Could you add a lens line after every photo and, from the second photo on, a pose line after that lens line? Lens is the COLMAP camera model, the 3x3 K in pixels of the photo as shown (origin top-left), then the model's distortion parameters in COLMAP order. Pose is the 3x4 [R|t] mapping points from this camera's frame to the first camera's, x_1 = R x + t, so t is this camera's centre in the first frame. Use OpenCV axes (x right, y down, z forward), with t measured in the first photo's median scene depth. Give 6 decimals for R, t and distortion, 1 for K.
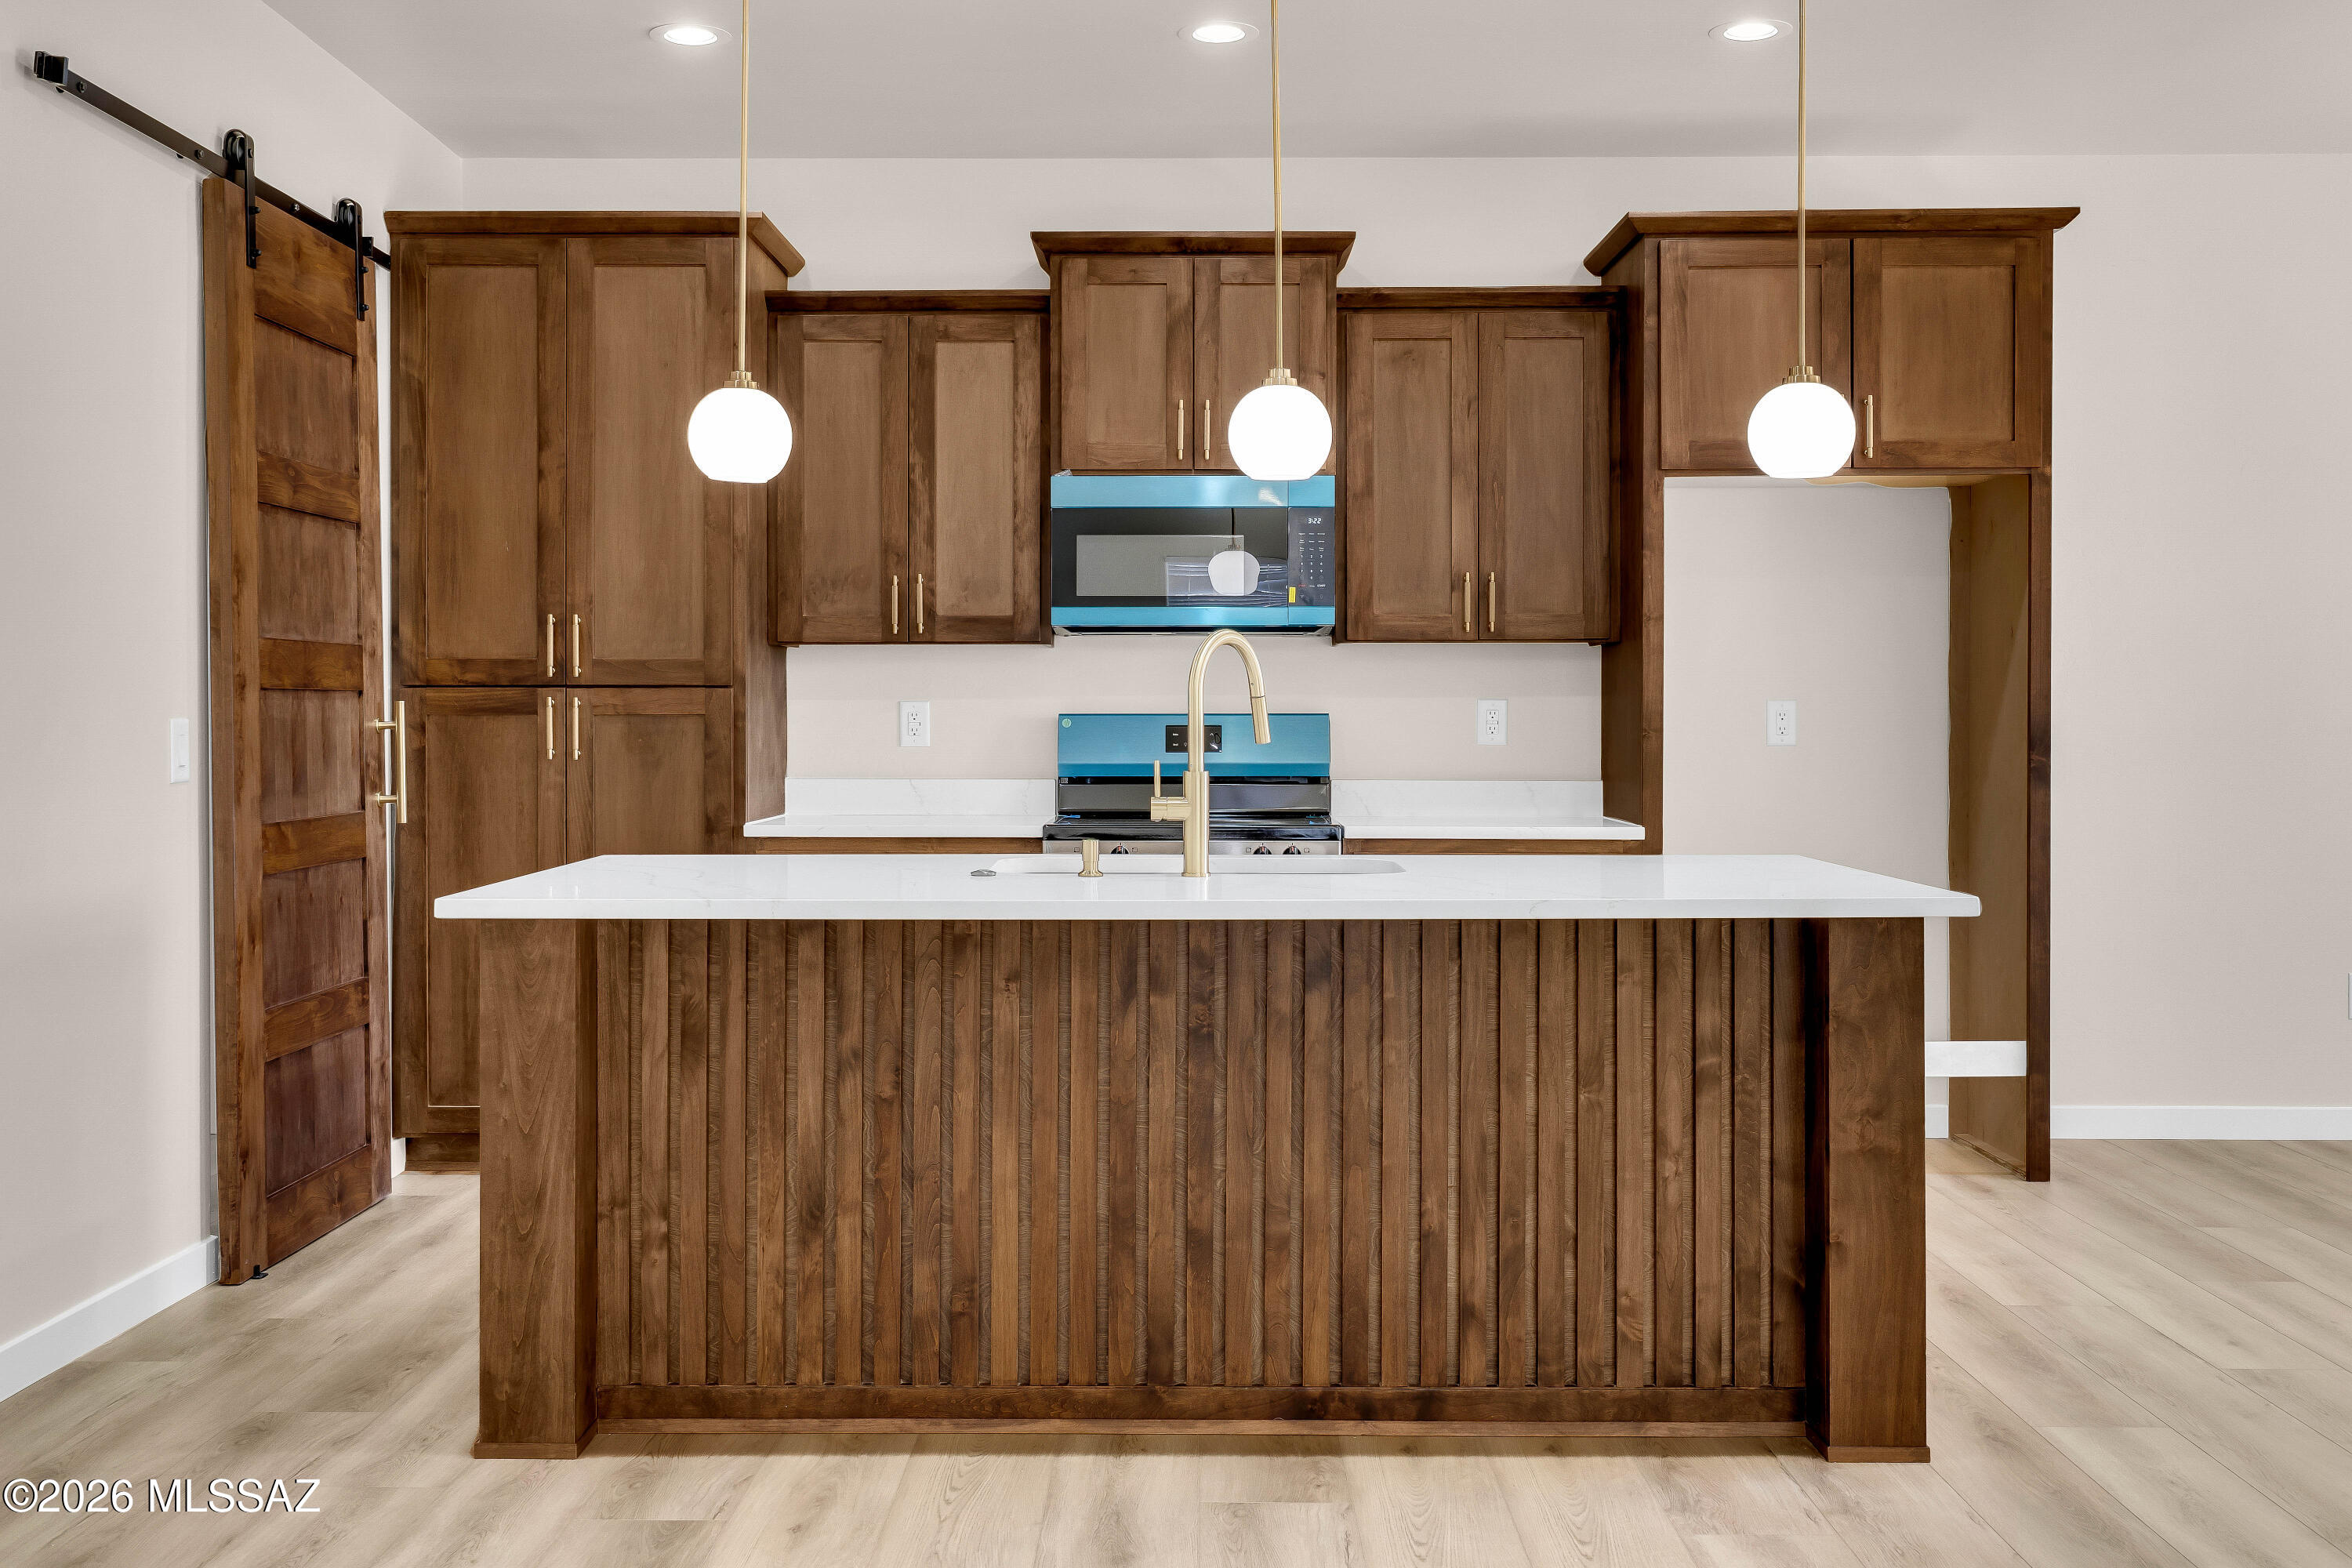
lens RADIAL K [[2357.3, 0, 1140.0], [0, 2357.3, 743.2], [0, 0, 1]] dist [-0.005787, 0.000000]
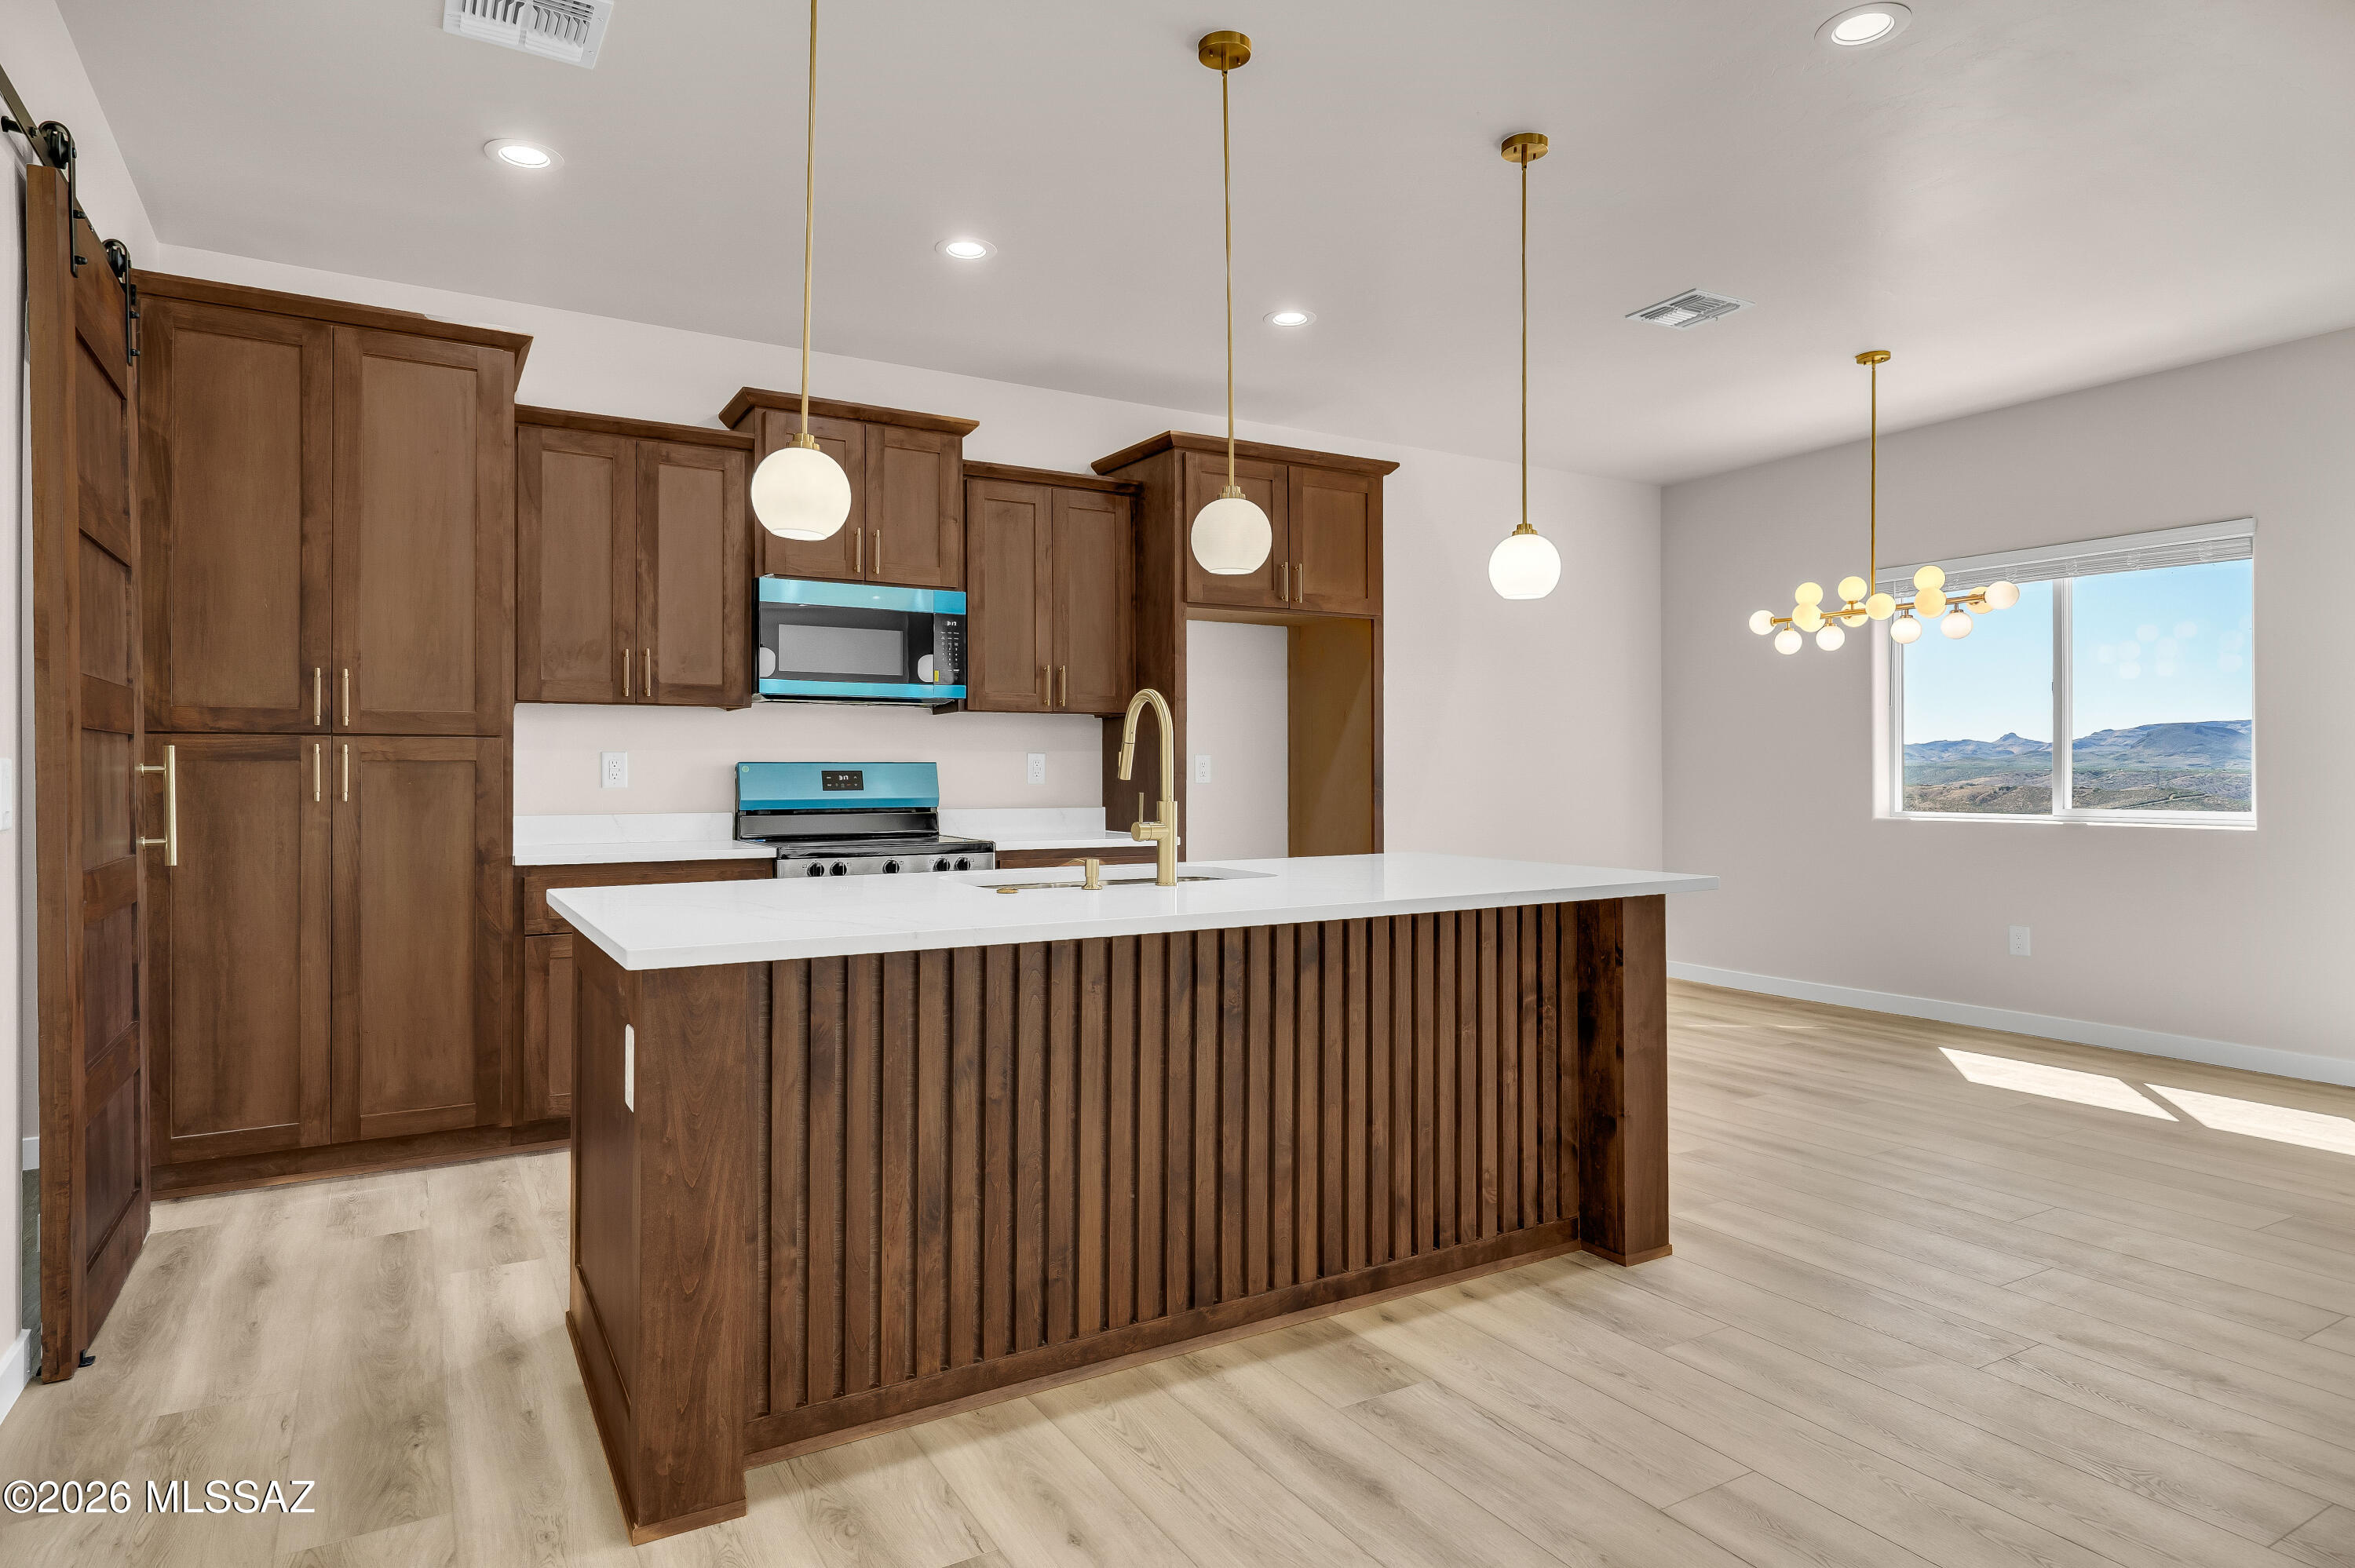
lens RADIAL K [[1330.5, 0, 1167.3], [0, 1330.5, 769.7], [0, 0, 1]] dist [0.004294, -0.002133]
pose [[0.852567, -0.000193, 0.522619, -0.238034], [0.007353, 0.999905, -0.011626, 0.002228], [-0.522567, 0.013754, 0.852487, 0.273395]]
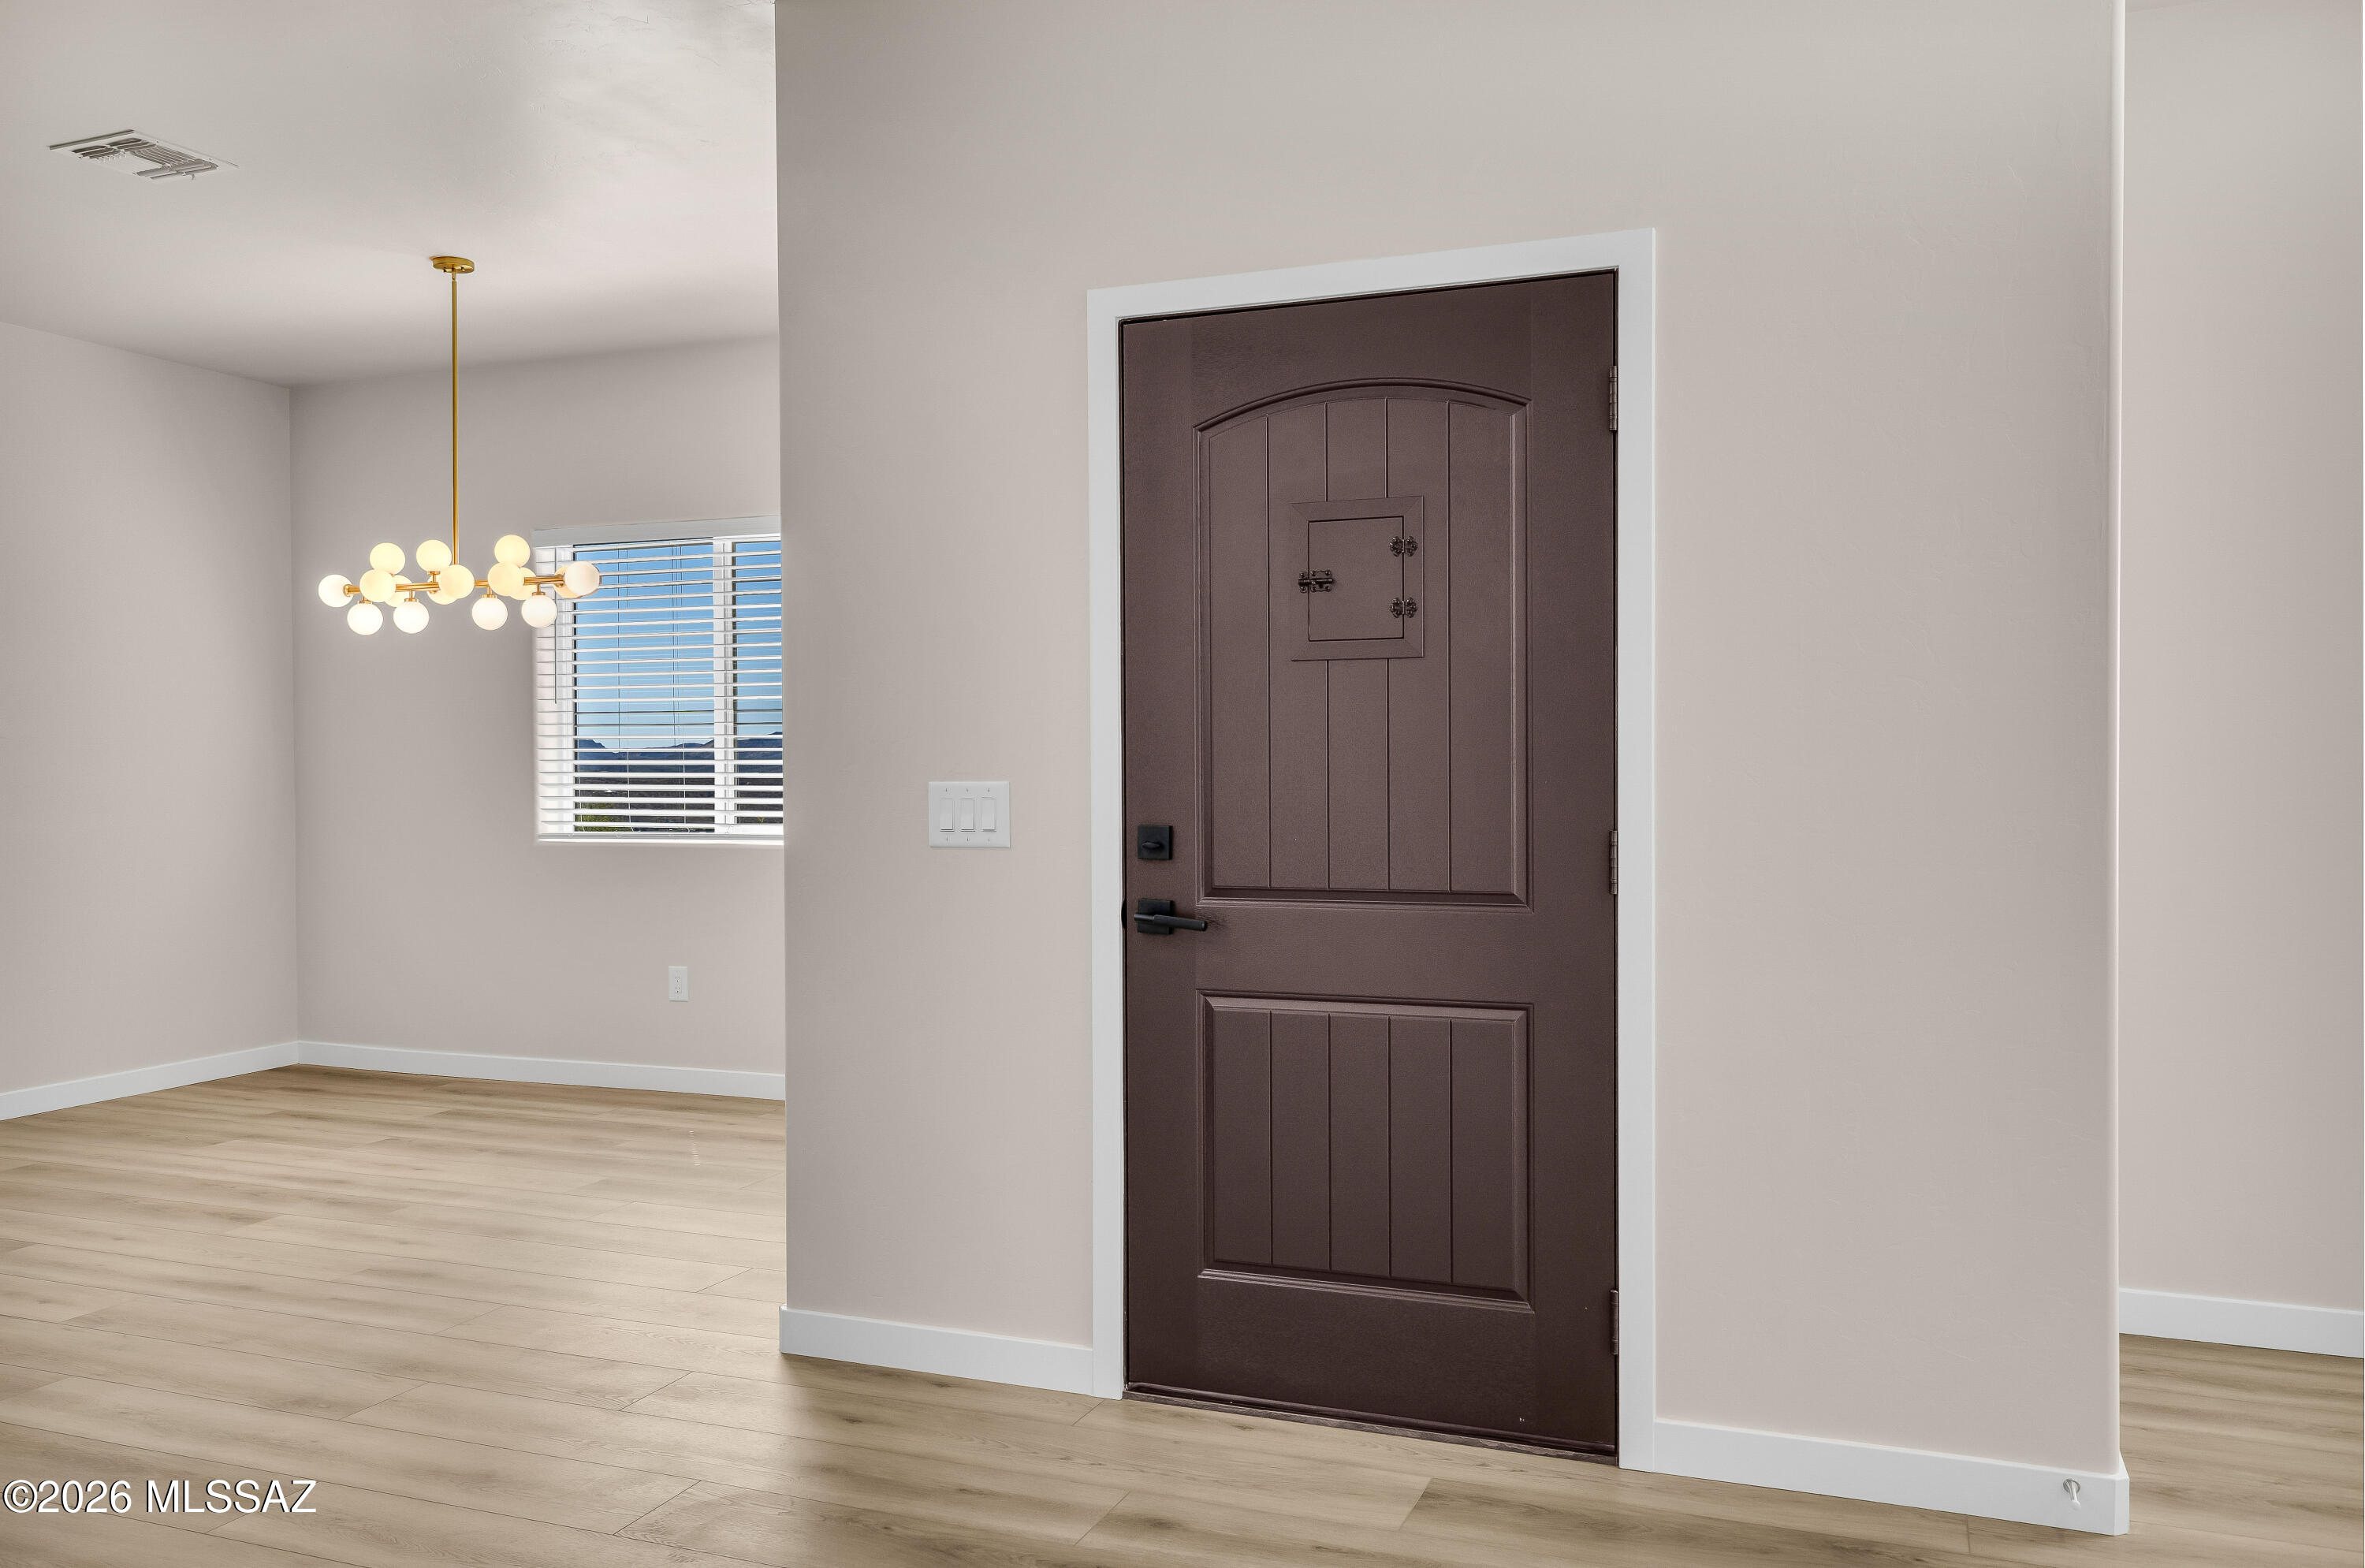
lens RADIAL K [[1837.4, 0, 1197.6], [0, 1837.4, 796.9], [0, 0, 1]] dist [-0.000077, 0.004413]
pose [[0.344945, -0.016365, 0.938480, -0.155538], [0.011374, 0.999847, 0.013254, -0.006809], [-0.938554, 0.006102, 0.345078, 0.086890]]
